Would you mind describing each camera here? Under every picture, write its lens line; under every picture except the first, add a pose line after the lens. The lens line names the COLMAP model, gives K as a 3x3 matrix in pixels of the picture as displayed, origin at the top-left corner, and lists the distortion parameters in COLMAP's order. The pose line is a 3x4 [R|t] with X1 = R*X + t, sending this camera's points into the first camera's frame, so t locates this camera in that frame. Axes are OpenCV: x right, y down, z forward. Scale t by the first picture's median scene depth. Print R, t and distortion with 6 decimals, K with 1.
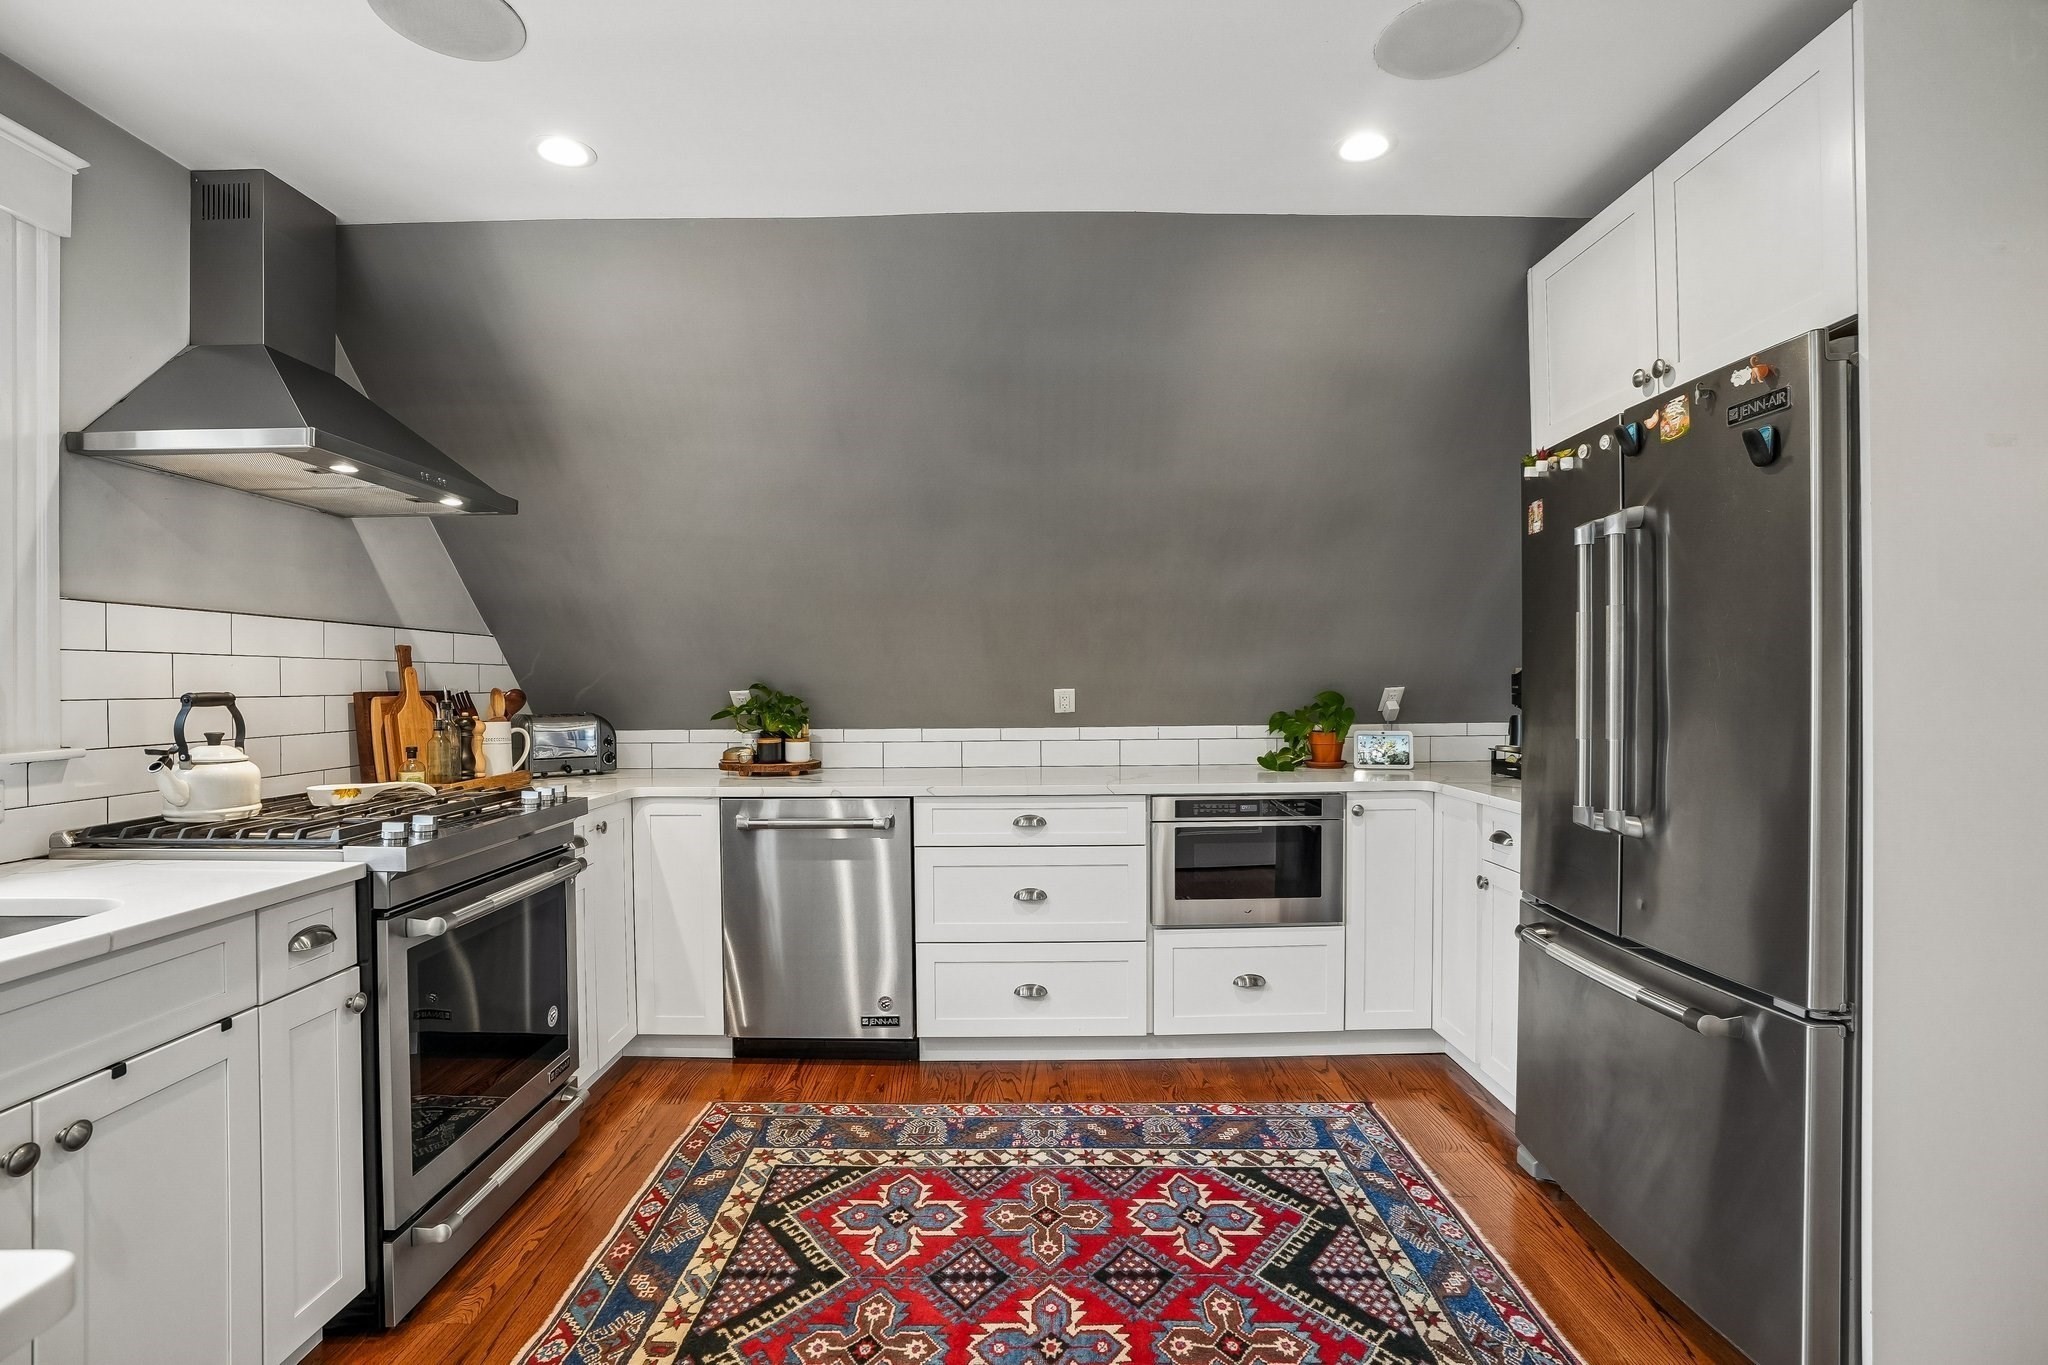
lens RADIAL K [[949.3, 0, 1017.0], [0, 949.3, 684.8], [0, 0, 1]] dist [-0.074810, 0.032984]
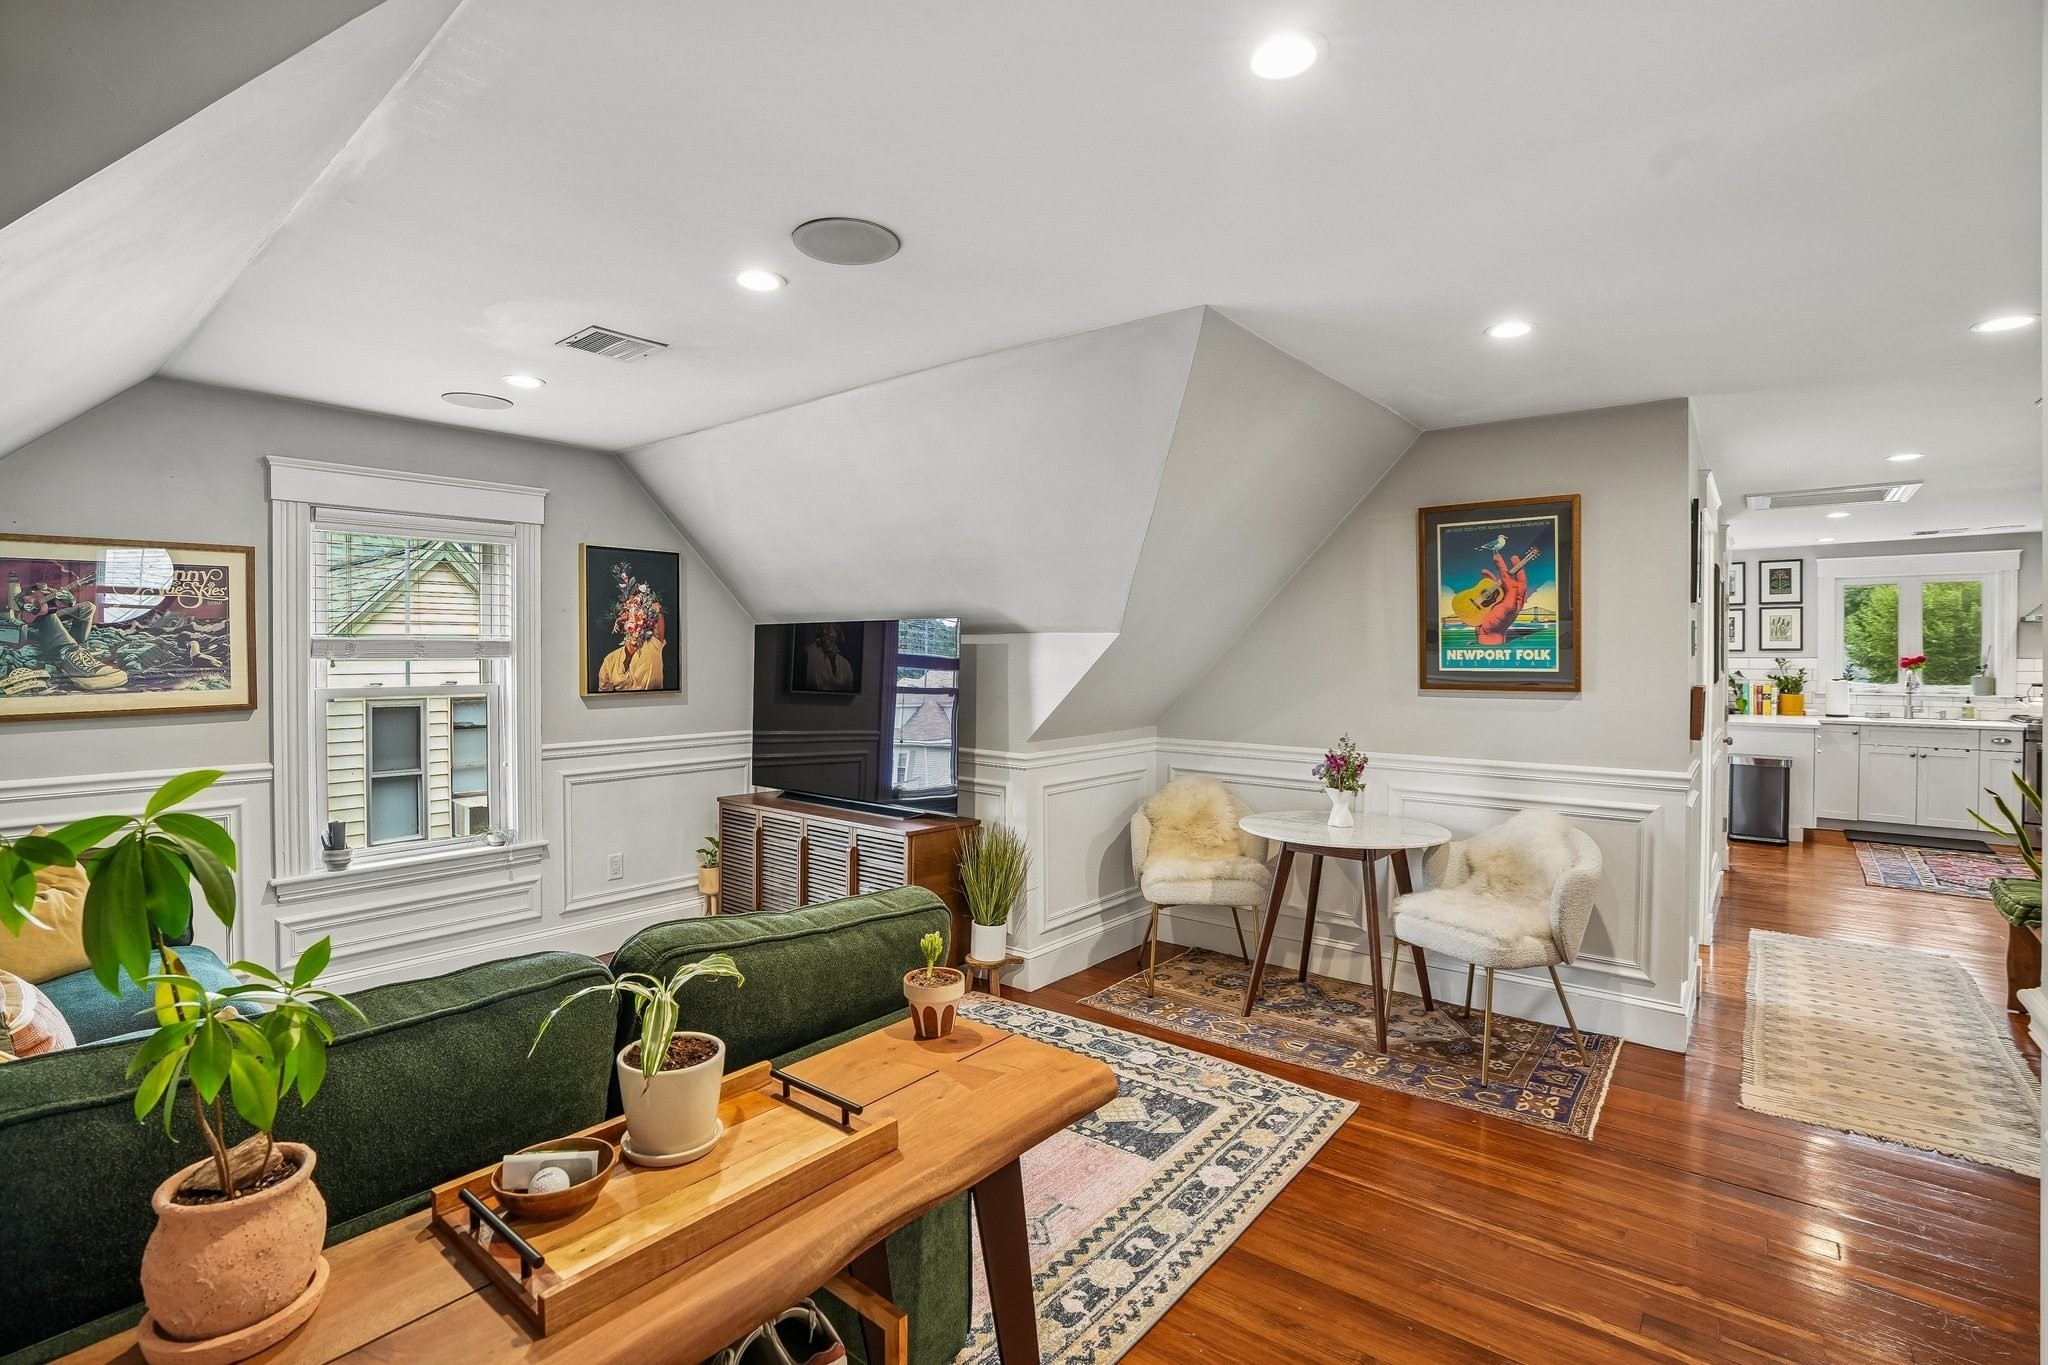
lens RADIAL K [[946.3, 0, 1024.6], [0, 946.3, 660.6], [0, 0, 1]] dist [-0.049597, 0.018606]
pose [[-0.623887, 0.010240, -0.781447, 3.588527], [0.000384, 0.999918, 0.012796, -0.103192], [0.781514, 0.007683, -0.623840, 0.062066]]
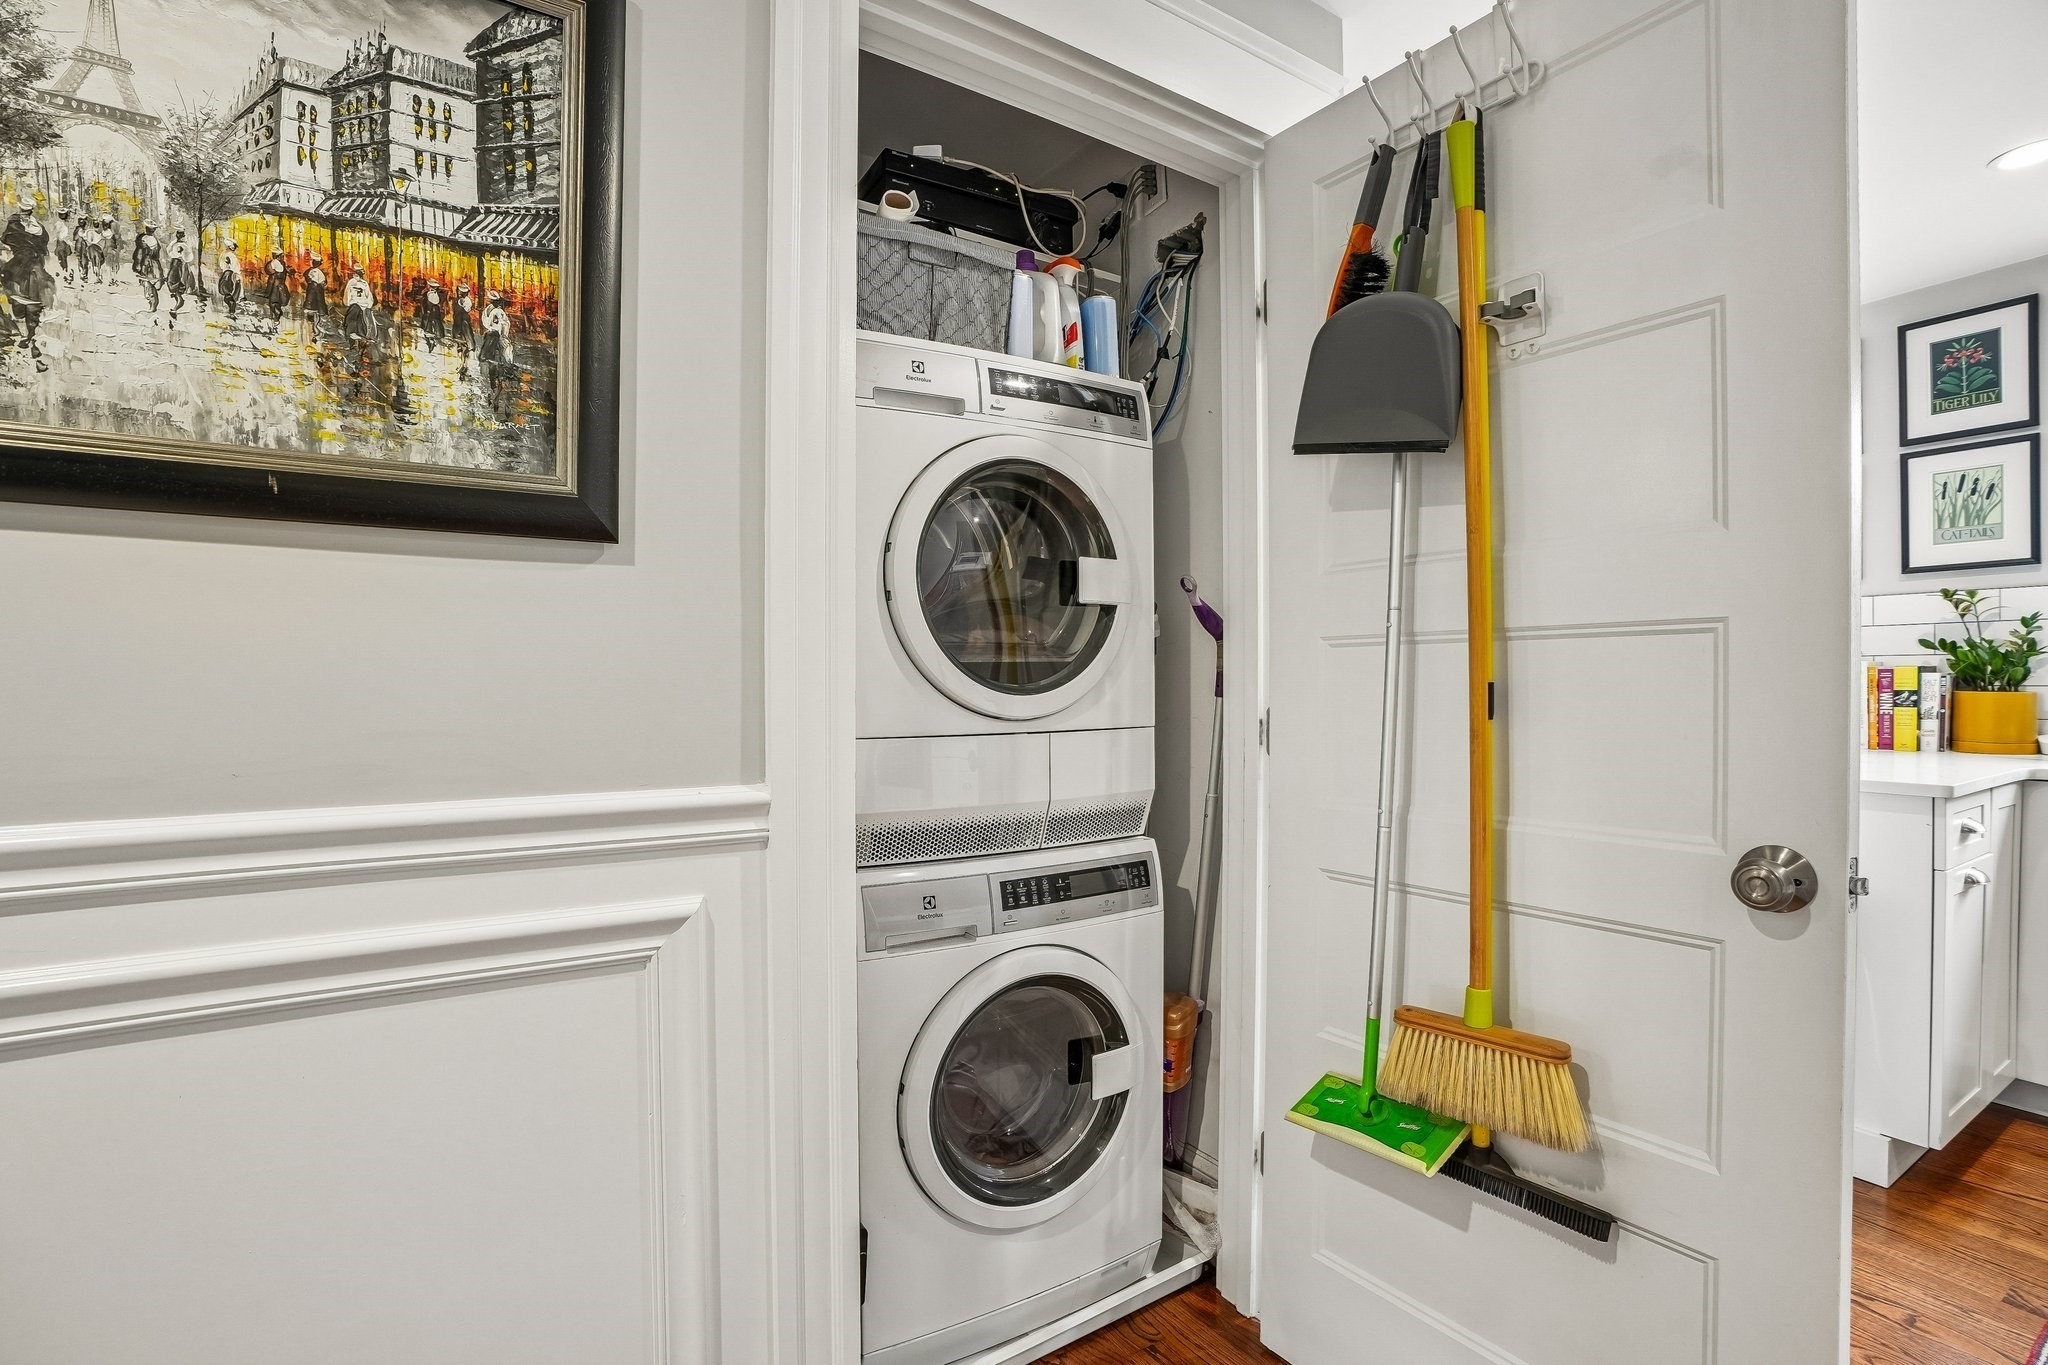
lens RADIAL K [[946.8, 0, 1012.3], [0, 946.8, 679.3], [0, 0, 1]] dist [-0.001834, -0.000574]
pose [[-0.835859, 0.007144, -0.548897, 0.924202], [0.006610, 0.999974, 0.002949, 0.034817], [0.548904, -0.001164, -0.835885, 0.457393]]
